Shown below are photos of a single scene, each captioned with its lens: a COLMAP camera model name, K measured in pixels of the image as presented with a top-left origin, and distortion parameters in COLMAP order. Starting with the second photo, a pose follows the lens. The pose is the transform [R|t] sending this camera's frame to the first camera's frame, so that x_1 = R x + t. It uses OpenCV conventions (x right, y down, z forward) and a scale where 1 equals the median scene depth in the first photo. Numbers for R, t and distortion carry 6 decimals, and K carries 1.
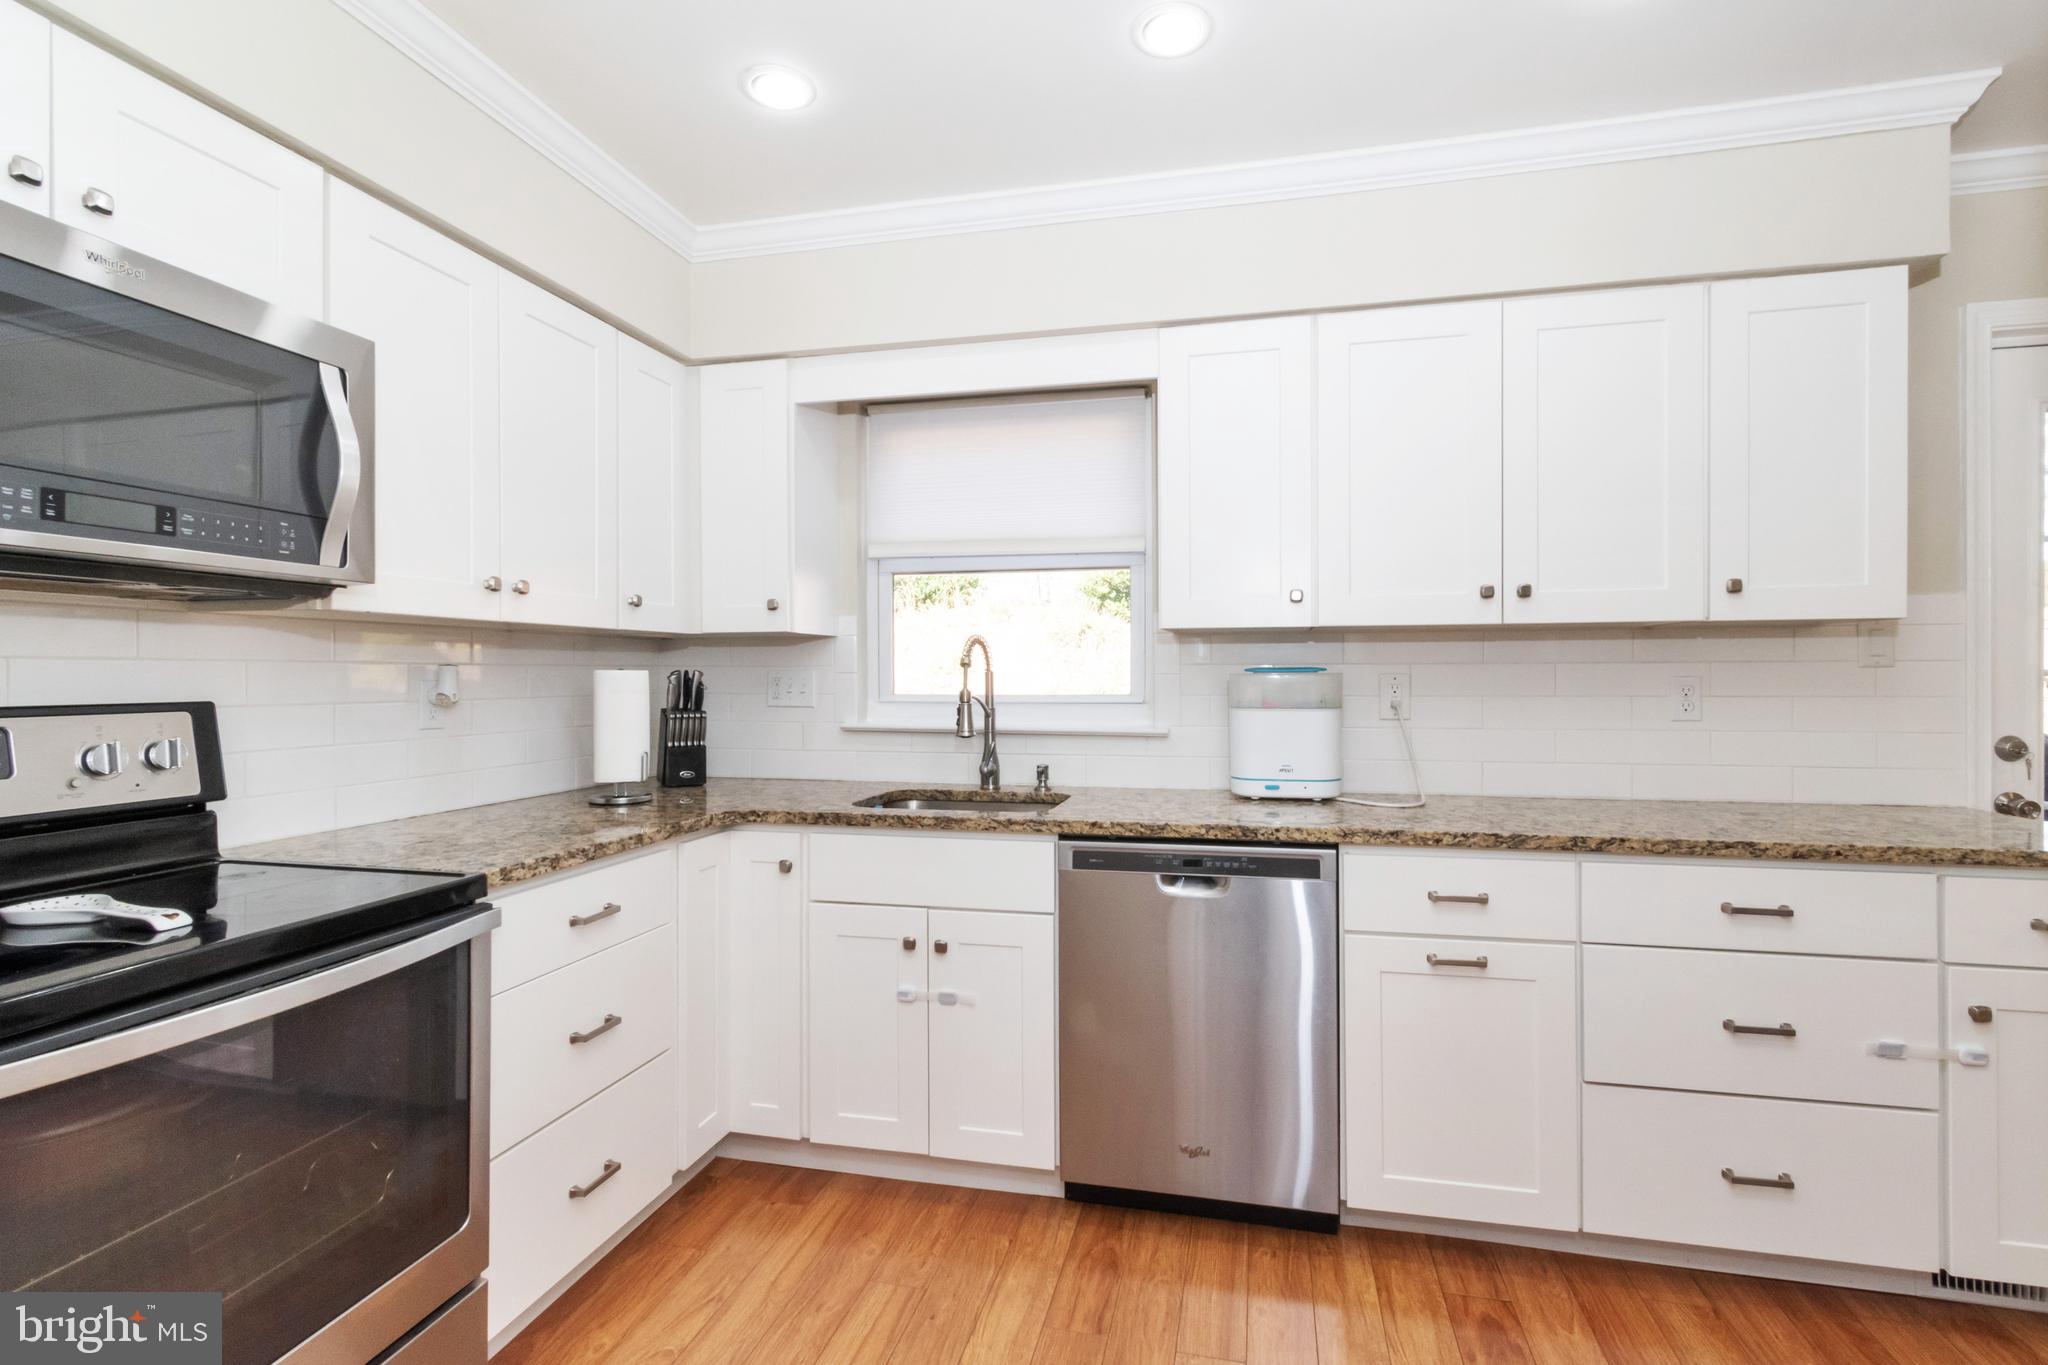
lens RADIAL K [[951.2, 0, 1047.3], [0, 951.2, 675.4], [0, 0, 1]] dist [-0.000570, -0.000522]
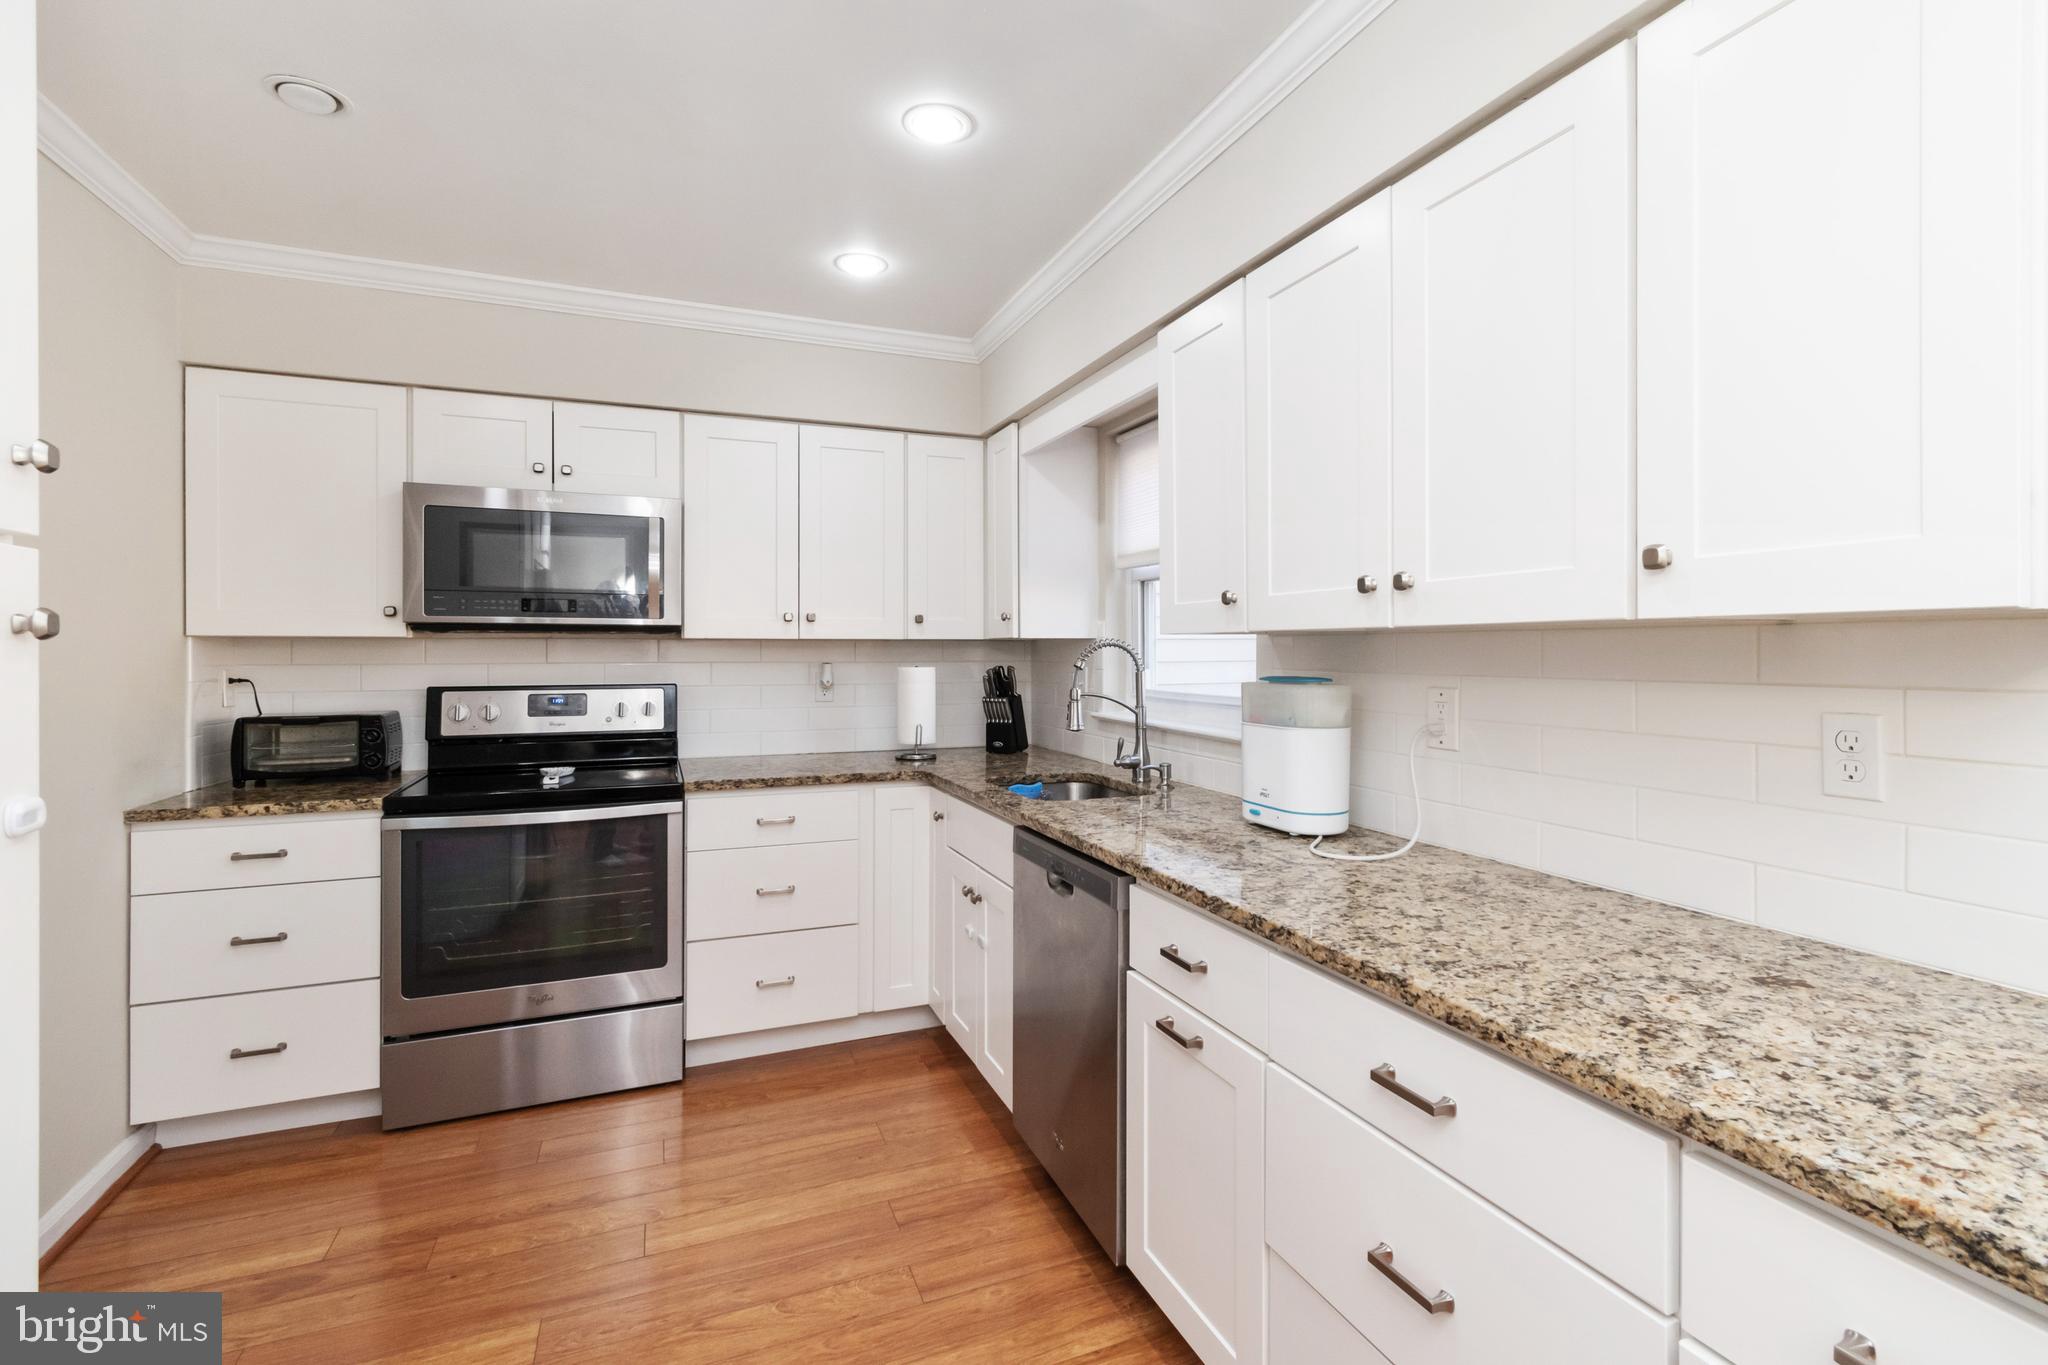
lens RADIAL K [[946.6, 0, 1063.9], [0, 946.6, 653.1], [0, 0, 1]] dist [-0.002253, -0.000077]
pose [[0.584052, 0.005511, -0.811698, 1.003496], [-0.002915, 0.999985, 0.004692, -0.040470], [0.811711, -0.000375, 0.584059, 0.400382]]
